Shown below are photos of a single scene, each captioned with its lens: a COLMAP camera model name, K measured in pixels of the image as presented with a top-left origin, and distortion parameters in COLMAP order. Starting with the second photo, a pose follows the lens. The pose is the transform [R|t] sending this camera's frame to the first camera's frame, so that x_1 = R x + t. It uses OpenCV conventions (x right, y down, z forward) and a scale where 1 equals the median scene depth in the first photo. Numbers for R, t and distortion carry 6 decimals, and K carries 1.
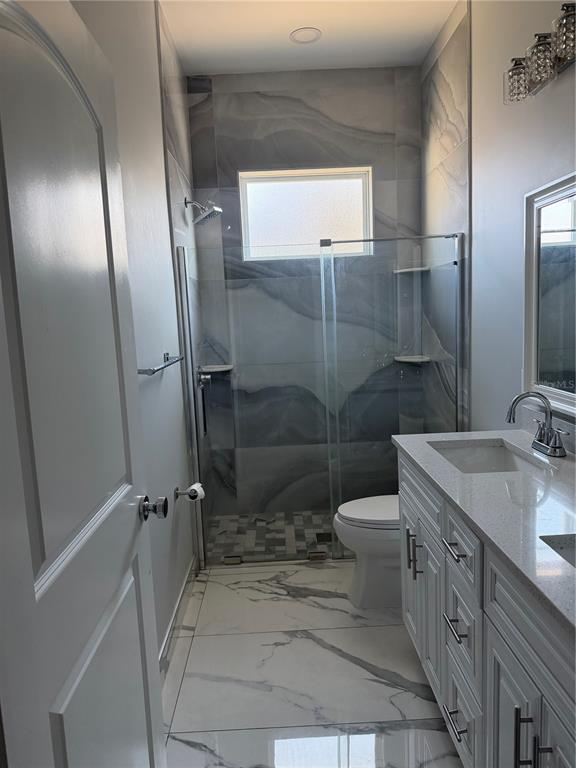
lens RADIAL K [[536.0, 0, 288.0], [0, 536.0, 384.0], [0, 0, 1]] dist [0.035464, -0.043931]
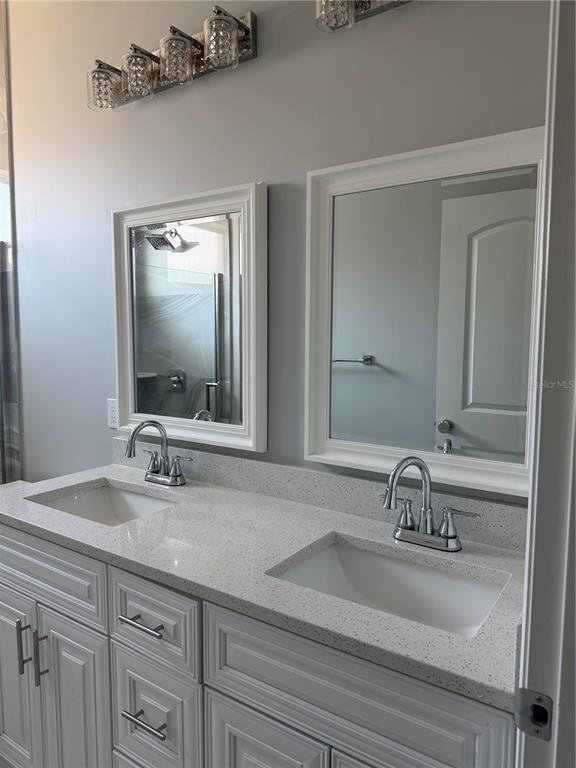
lens RADIAL K [[536.0, 0, 288.0], [0, 536.0, 384.0], [0, 0, 1]] dist [0.035464, -0.043931]
pose [[0.588407, -0.025561, 0.808161, -0.154131], [0.074620, 0.996951, -0.022797, -0.010001], [-0.805114, 0.073719, 0.588521, 0.252464]]
